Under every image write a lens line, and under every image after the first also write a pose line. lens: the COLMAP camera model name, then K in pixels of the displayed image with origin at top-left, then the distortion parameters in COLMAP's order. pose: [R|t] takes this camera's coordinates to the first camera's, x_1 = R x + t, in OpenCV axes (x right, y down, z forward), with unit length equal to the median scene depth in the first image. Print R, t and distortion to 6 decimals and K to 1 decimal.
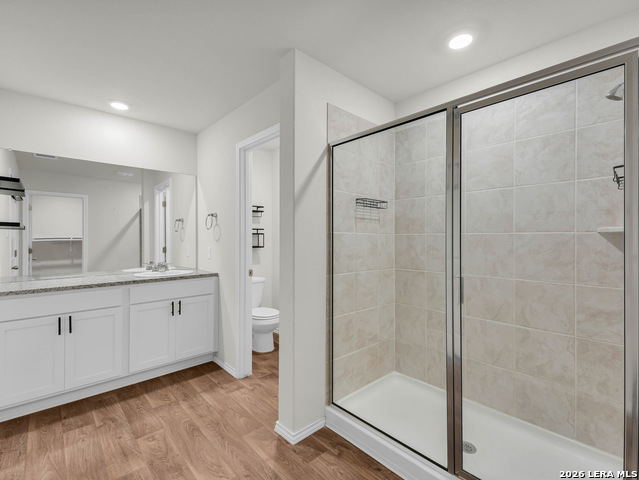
lens RADIAL K [[293.6, 0, 320.4], [0, 293.6, 238.7], [0, 0, 1]] dist [-0.000734, -0.000236]
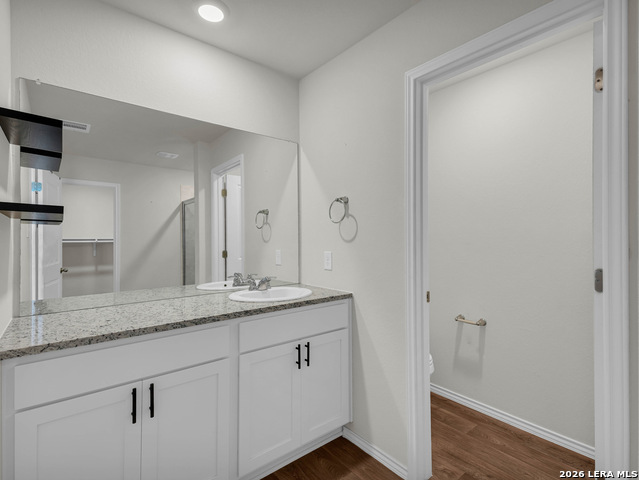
lens RADIAL K [[318.4, 0, 317.9], [0, 318.4, 241.0], [0, 0, 1]] dist [0.002353, 0.000086]
pose [[0.997888, 0.000133, -0.064962, -0.197199], [-0.000292, 0.999997, -0.002435, 0.004519], [0.064962, 0.002449, 0.997885, 0.171803]]
